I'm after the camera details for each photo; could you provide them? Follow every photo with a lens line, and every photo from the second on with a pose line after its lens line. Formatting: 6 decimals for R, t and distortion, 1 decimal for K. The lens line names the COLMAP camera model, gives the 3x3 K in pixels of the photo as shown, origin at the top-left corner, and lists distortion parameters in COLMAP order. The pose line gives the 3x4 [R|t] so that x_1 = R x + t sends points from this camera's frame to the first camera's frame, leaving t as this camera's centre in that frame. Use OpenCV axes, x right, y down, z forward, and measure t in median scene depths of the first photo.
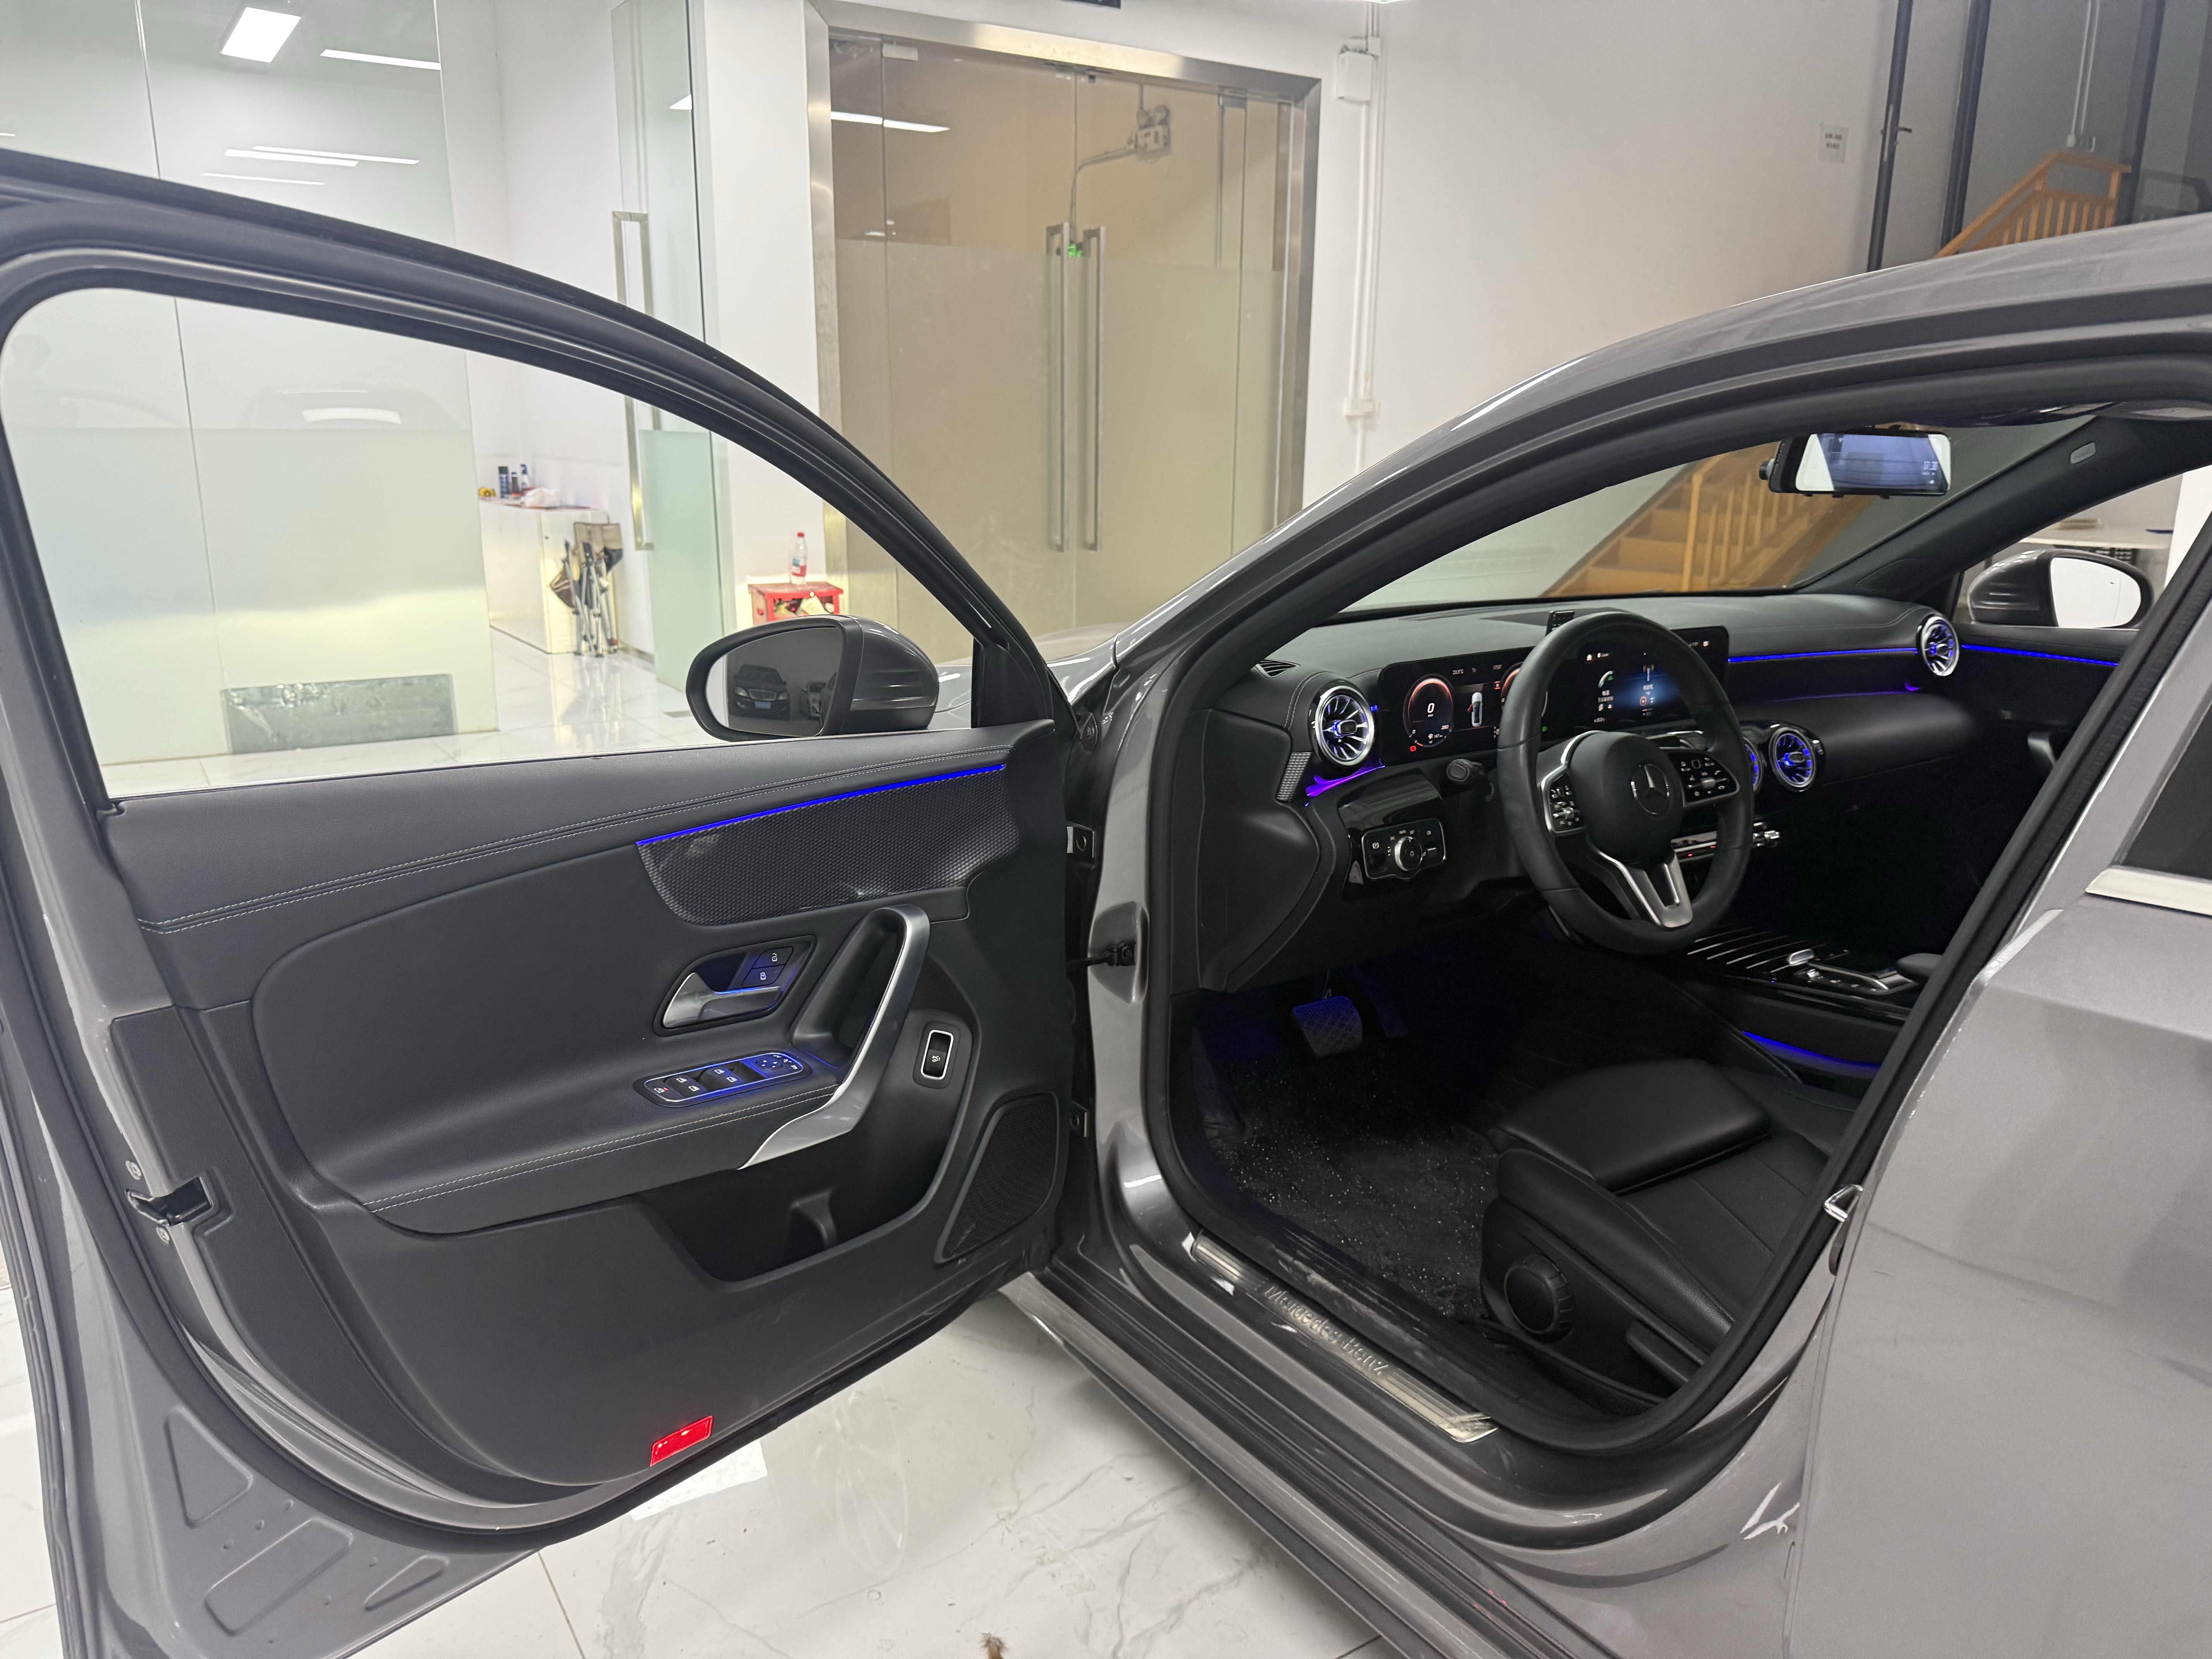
lens RADIAL K [[1542.9, 0, 1102.8], [0, 1542.9, 814.0], [0, 0, 1]] dist [0.035804, -0.052657]
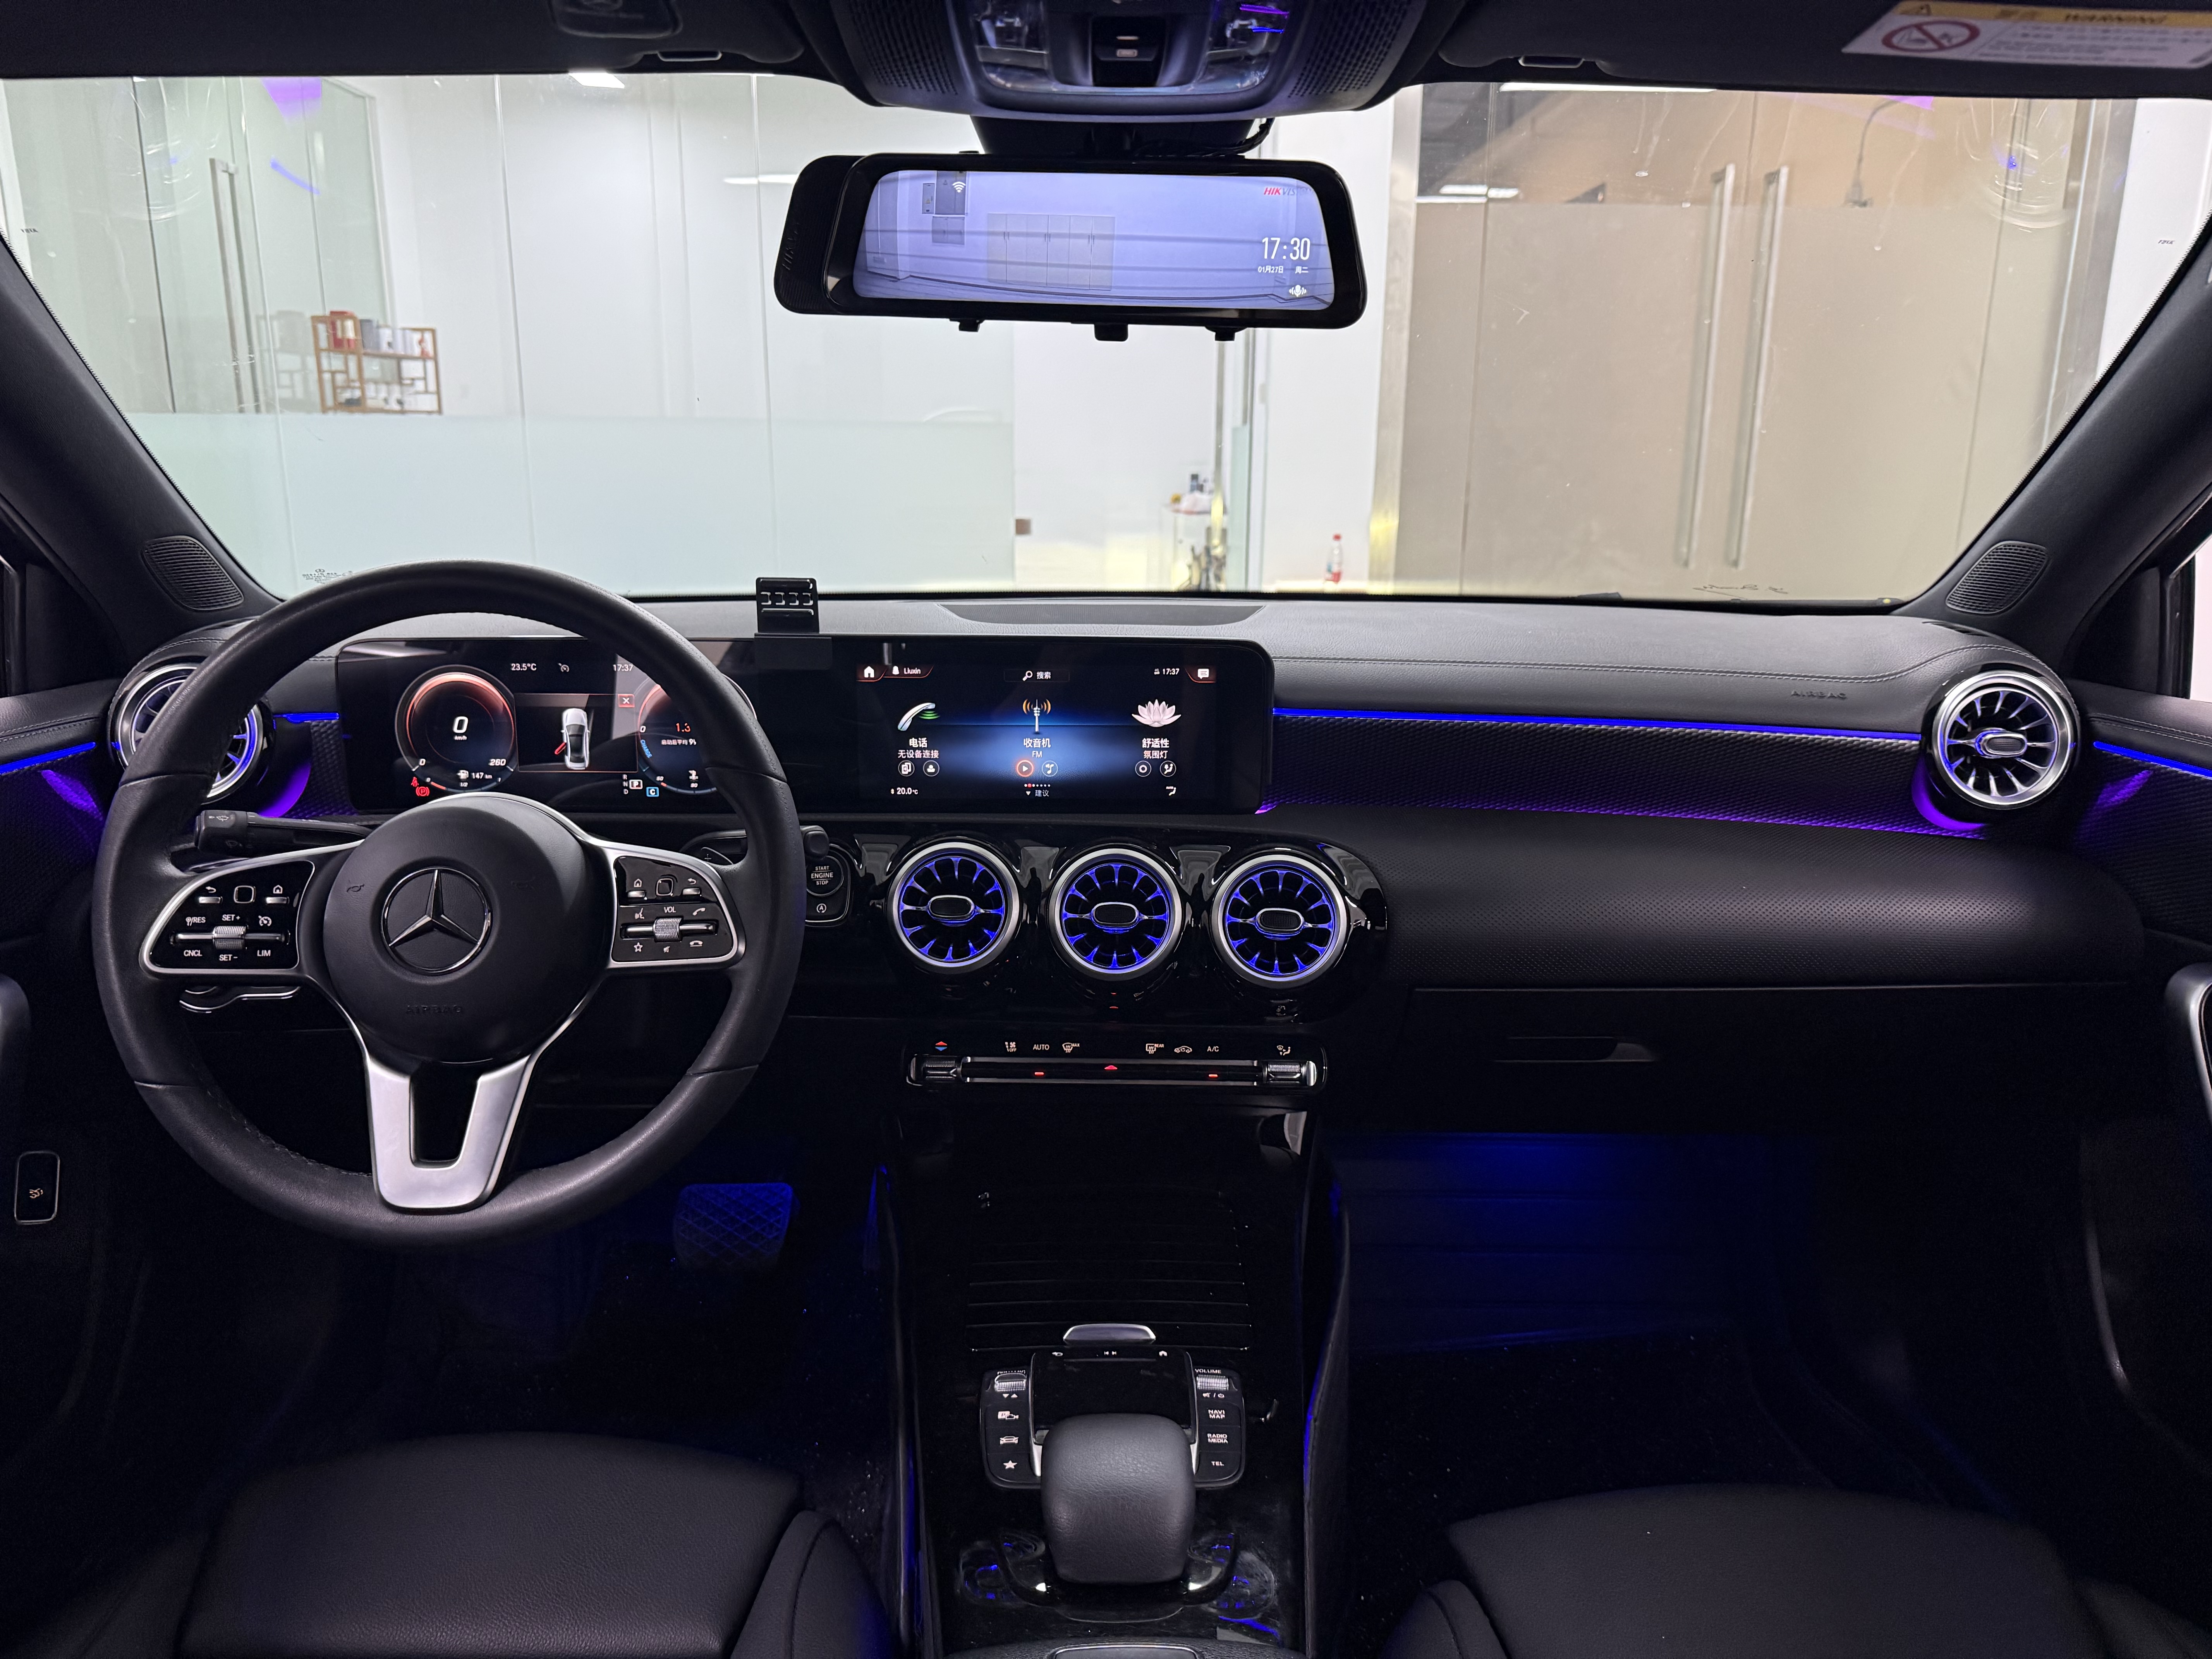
lens RADIAL K [[1542.9, 0, 1105.7], [0, 1542.9, 840.3], [0, 0, 1]] dist [0.035804, -0.052657]
pose [[0.833410, 0.134067, -0.536147, 0.164699], [-0.134507, 0.990164, 0.038513, -0.018212], [0.536037, 0.040019, 0.843245, 0.144216]]
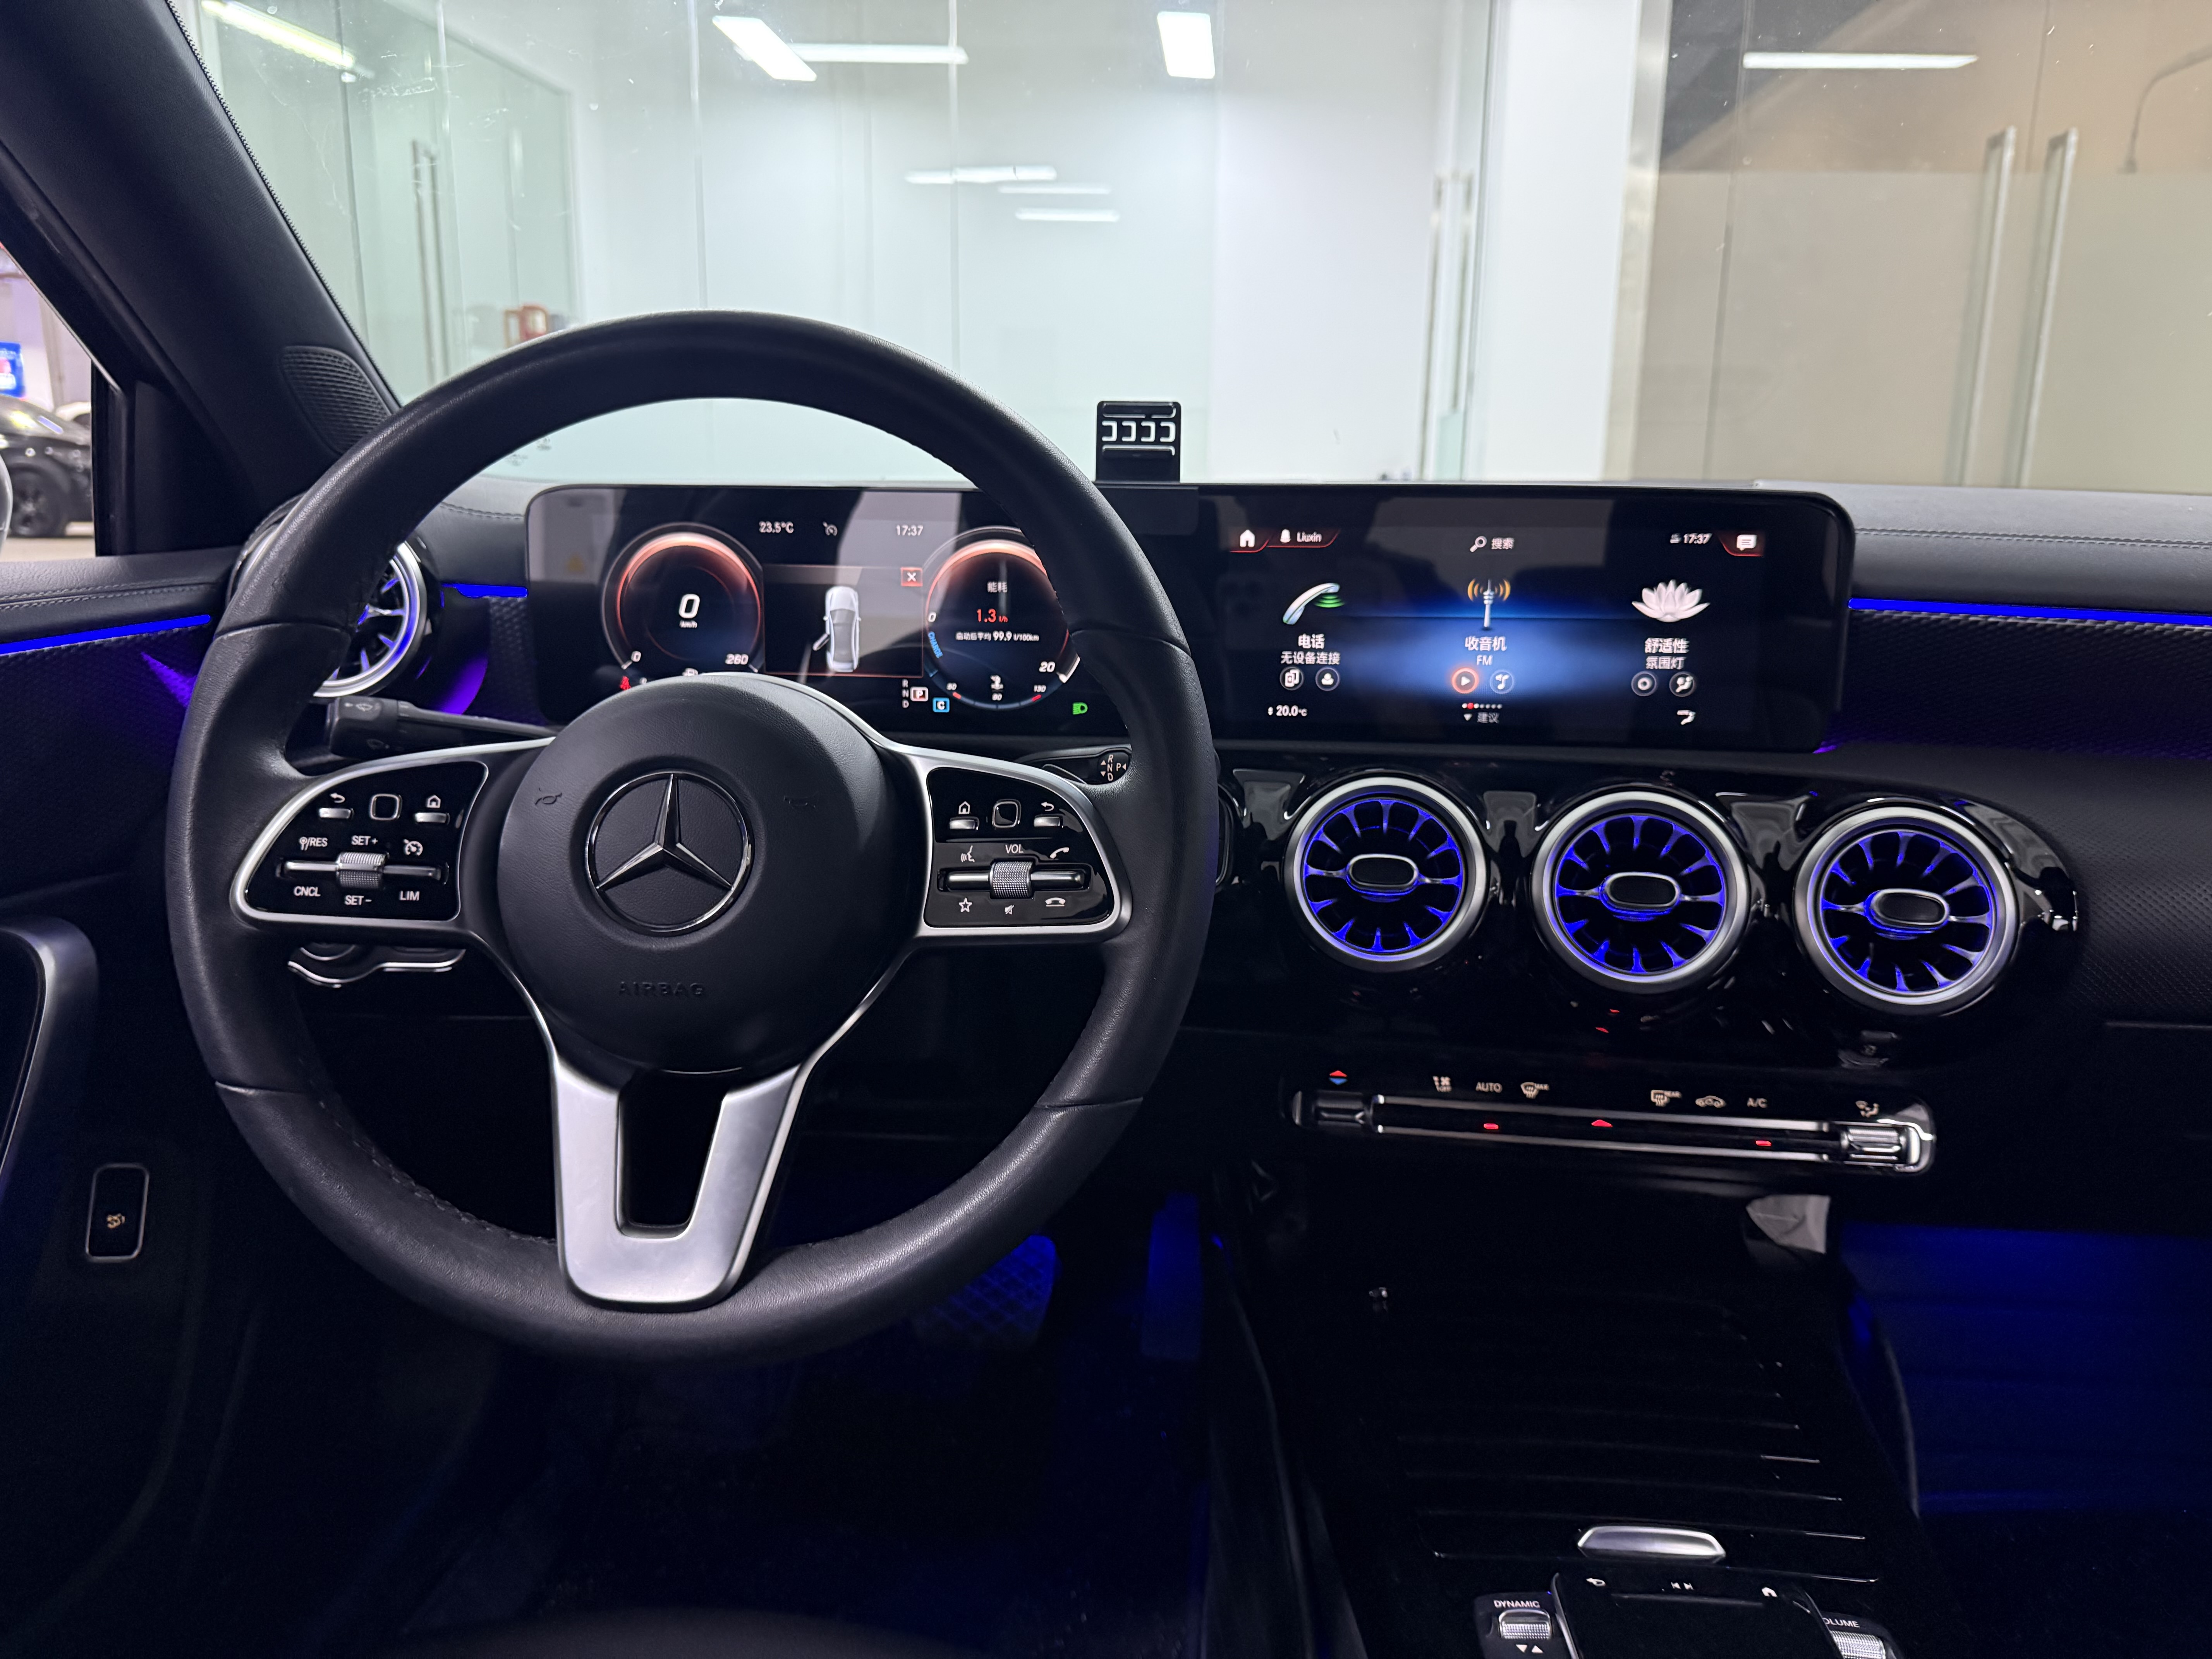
lens RADIAL K [[1542.9, 0, 1080.4], [0, 1542.9, 851.4], [0, 0, 1]] dist [0.035804, -0.052657]
pose [[0.765976, 0.152596, -0.624496, 0.128704], [-0.158293, 0.986280, 0.046843, -0.009055], [0.623076, 0.062973, 0.779622, 0.166566]]
